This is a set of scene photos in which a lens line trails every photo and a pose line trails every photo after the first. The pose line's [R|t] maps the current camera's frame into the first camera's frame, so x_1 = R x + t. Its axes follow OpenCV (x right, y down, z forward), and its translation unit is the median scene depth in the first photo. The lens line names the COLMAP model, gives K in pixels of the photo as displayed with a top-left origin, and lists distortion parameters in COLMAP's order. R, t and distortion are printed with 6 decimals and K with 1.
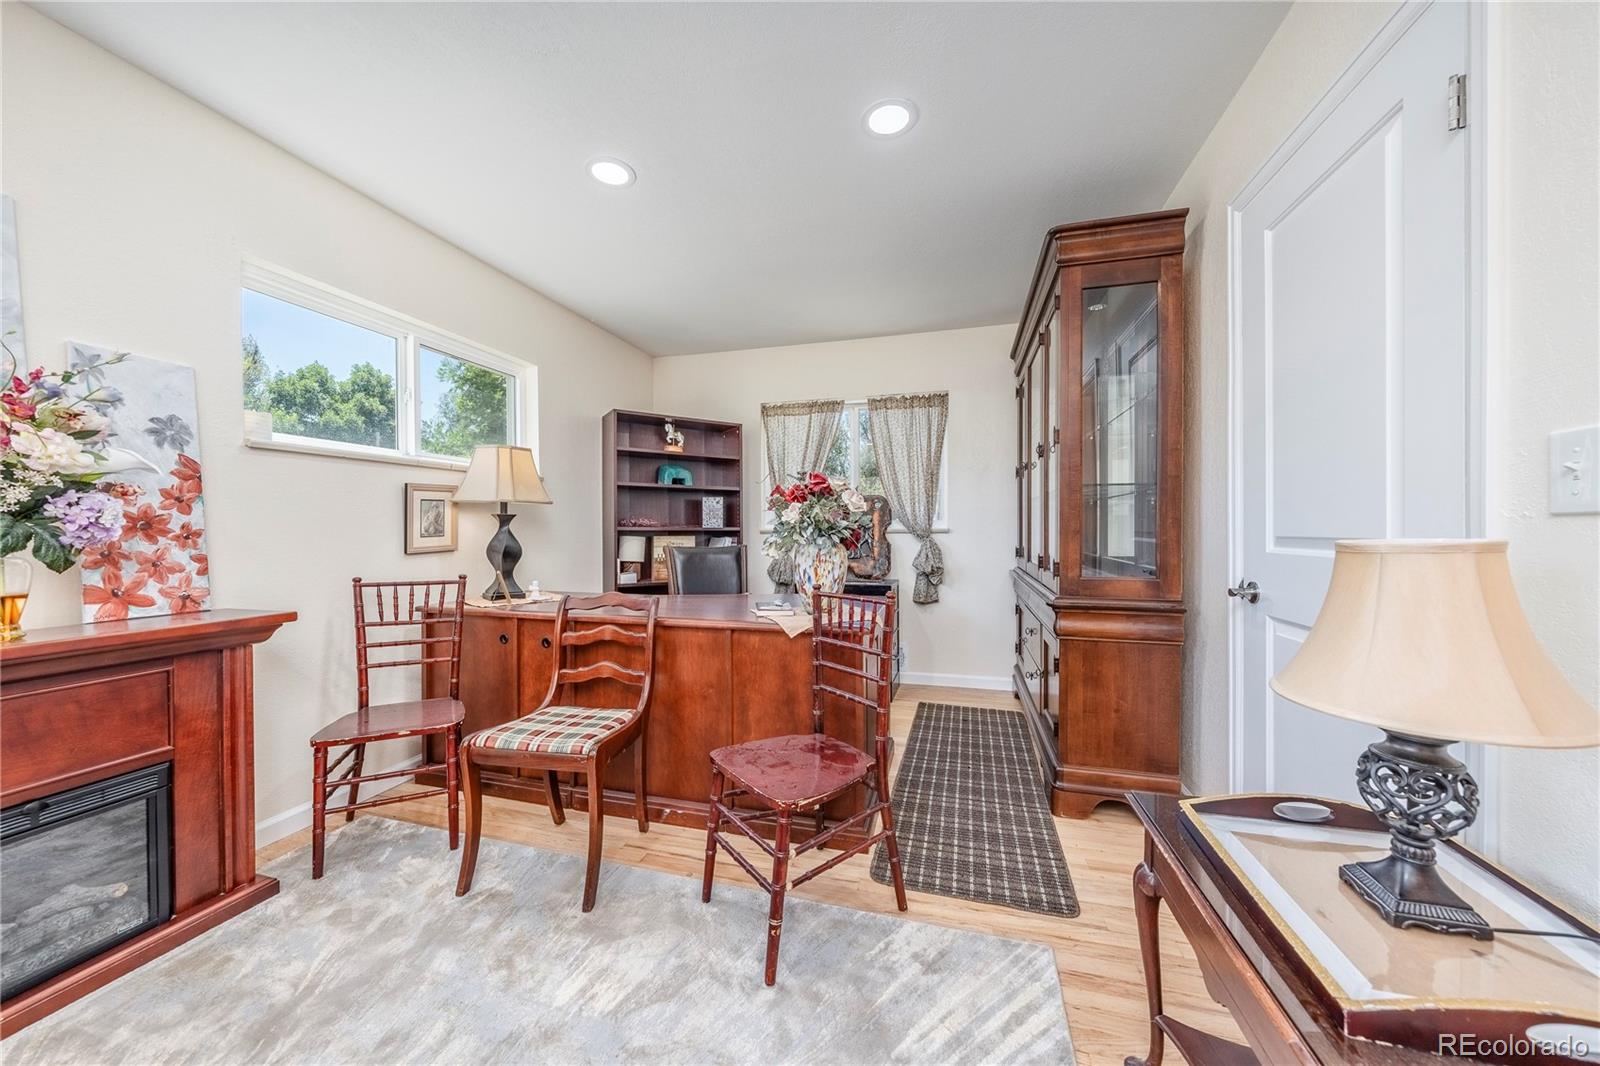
lens RADIAL K [[560.4, 0, 799.5], [0, 560.4, 533.1], [0, 0, 1]] dist [-0.000373, -0.000015]
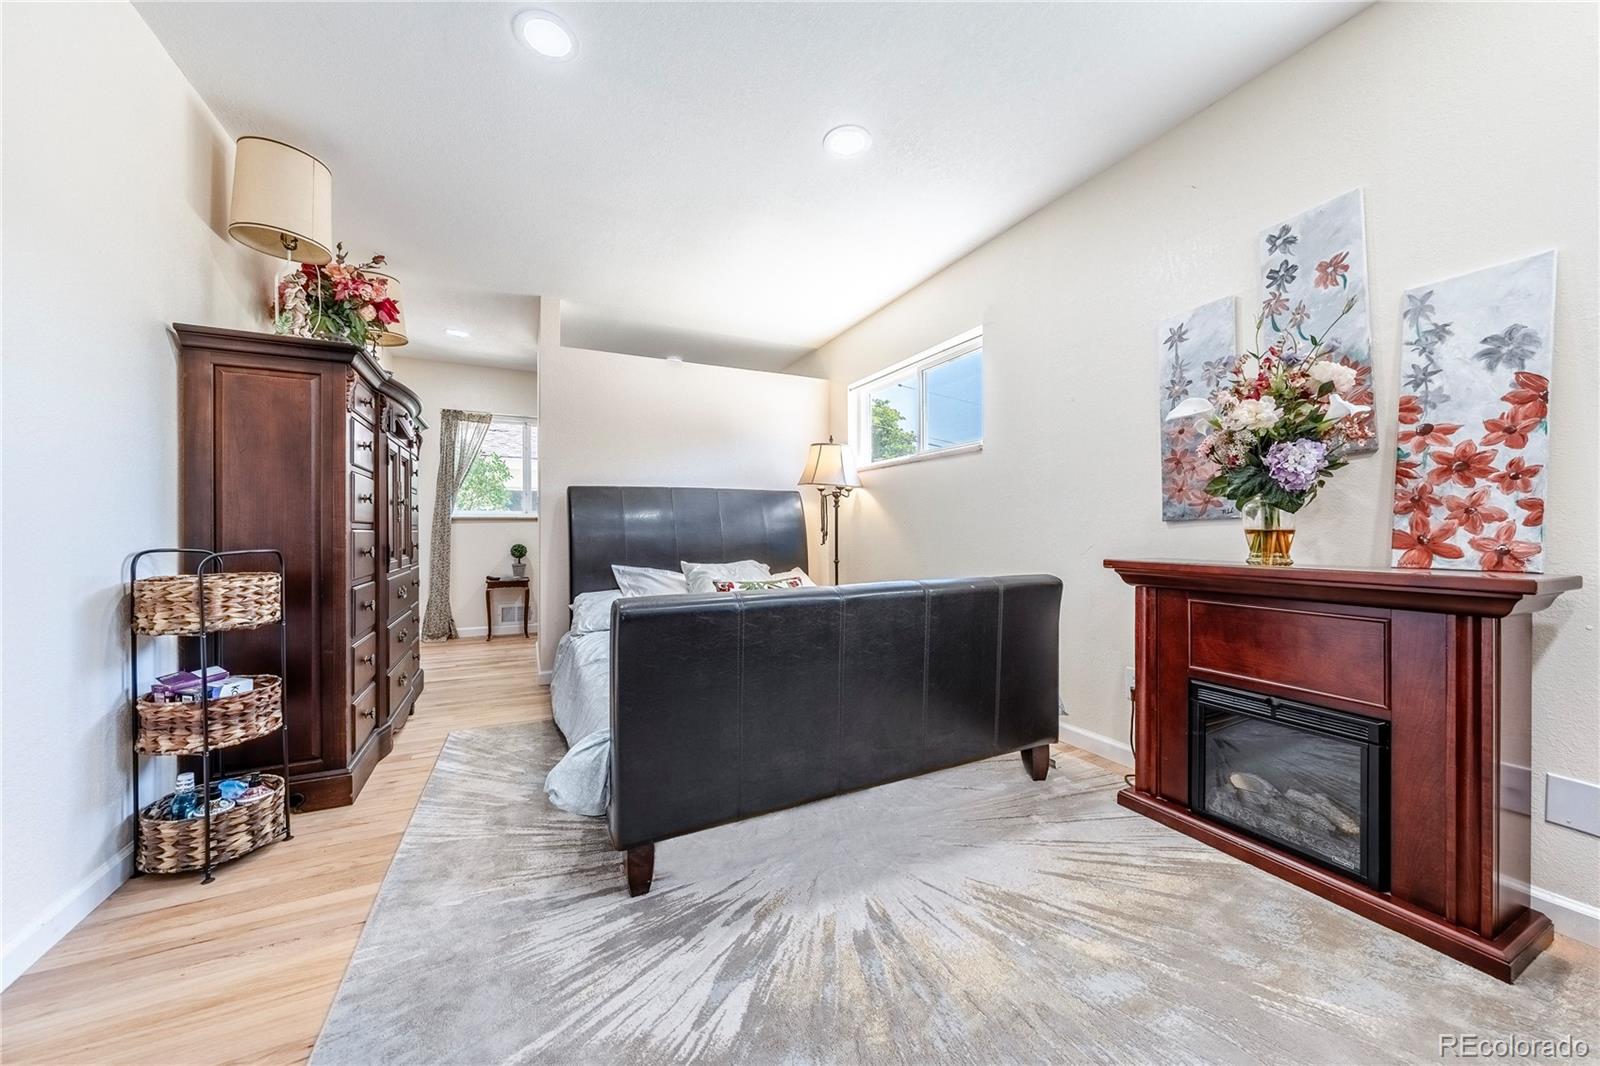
lens RADIAL K [[575.8, 0, 801.1], [0, 575.8, 533.7], [0, 0, 1]] dist [0.000616, 0.000026]
pose [[-0.748429, 0.003018, -0.663208, 0.196705], [-0.003440, 0.999959, 0.008432, 0.085884], [0.663206, 0.008592, -0.748387, 0.965795]]
